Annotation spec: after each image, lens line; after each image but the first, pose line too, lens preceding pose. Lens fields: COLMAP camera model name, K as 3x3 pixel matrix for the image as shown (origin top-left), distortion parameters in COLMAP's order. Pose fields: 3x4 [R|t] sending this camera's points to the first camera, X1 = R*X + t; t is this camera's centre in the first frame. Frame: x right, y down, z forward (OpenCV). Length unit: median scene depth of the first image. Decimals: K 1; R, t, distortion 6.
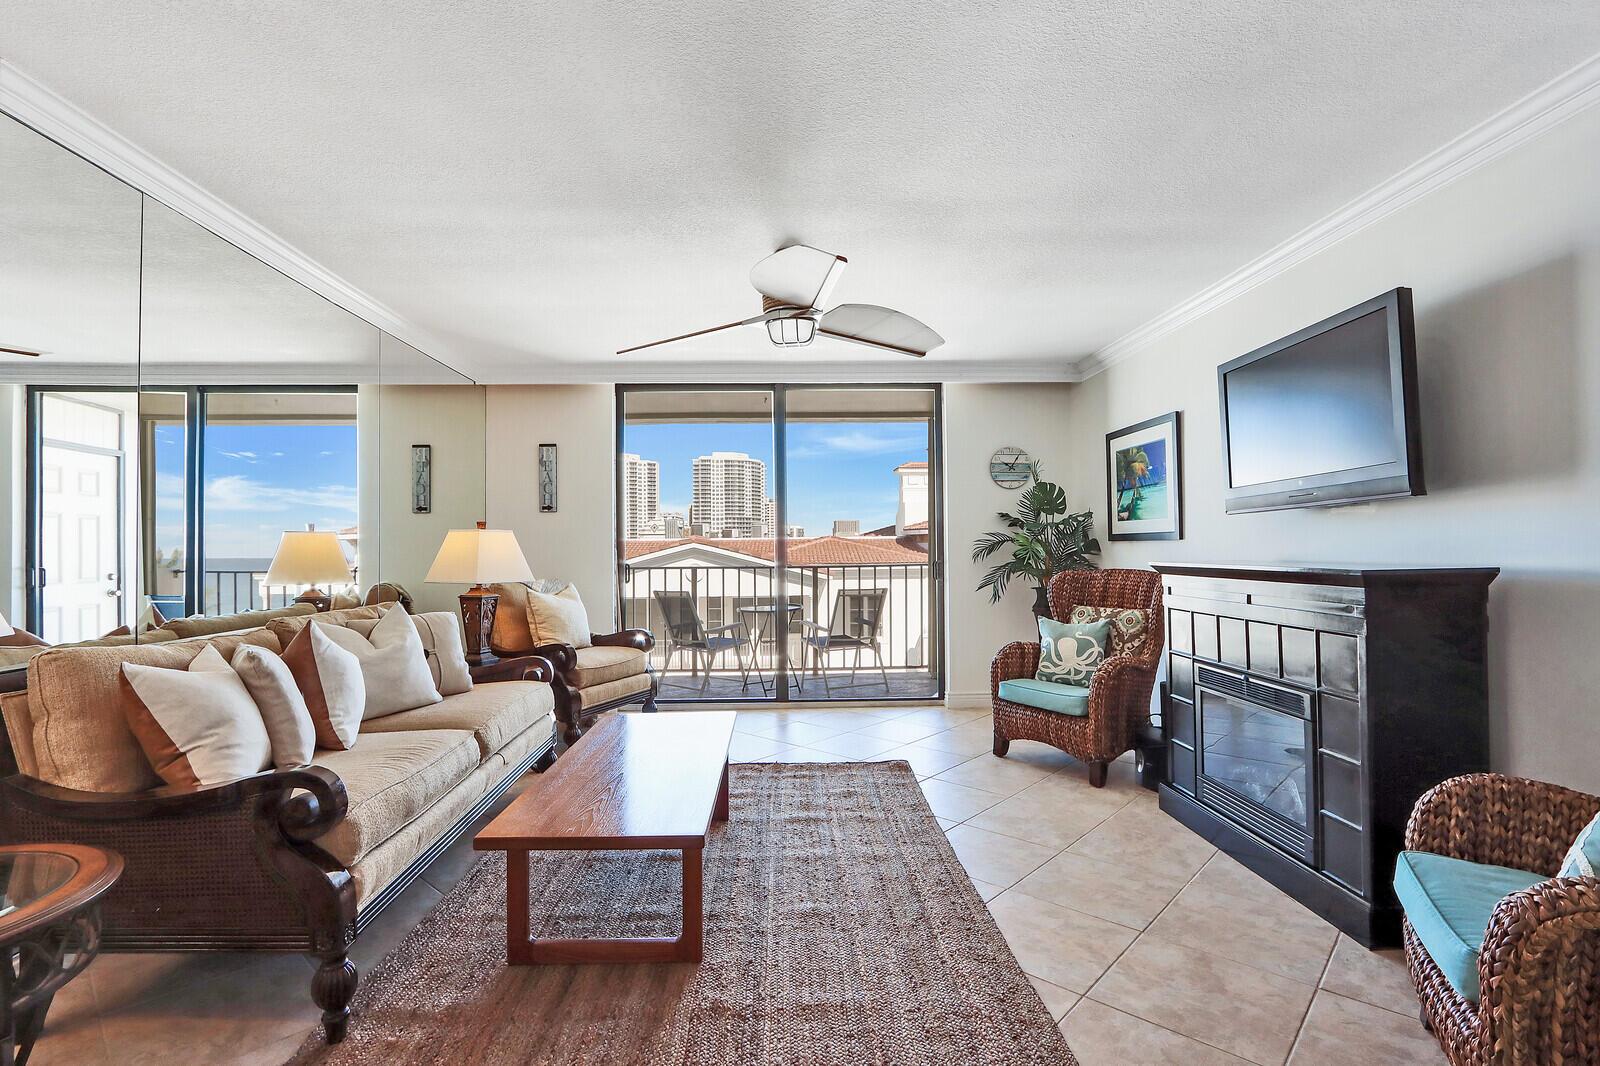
lens RADIAL K [[766.3, 0, 798.2], [0, 766.3, 532.3], [0, 0, 1]] dist [-0.012272, -0.000493]
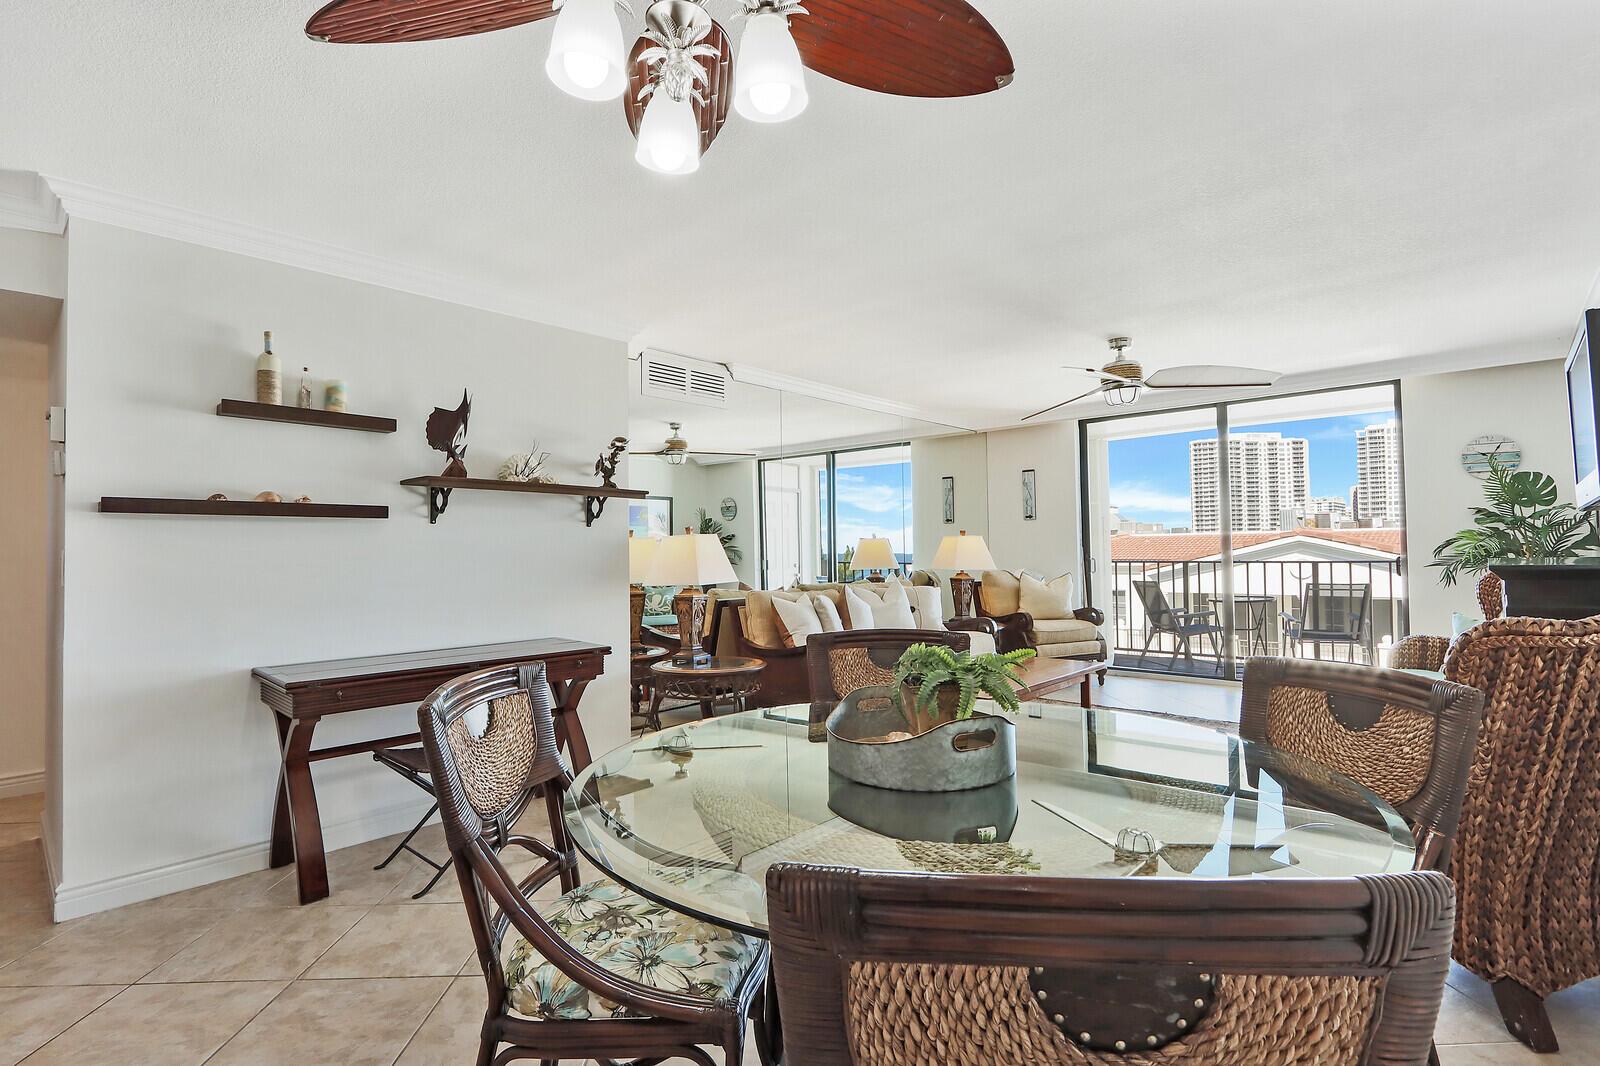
lens RADIAL K [[766.3, 0, 794.9], [0, 766.3, 534.7], [0, 0, 1]] dist [-0.012272, -0.000493]
pose [[0.718118, -0.017103, -0.695711, 0.319189], [0.025445, 0.999675, 0.001690, -0.013025], [0.695456, -0.018916, 0.718320, -0.263103]]
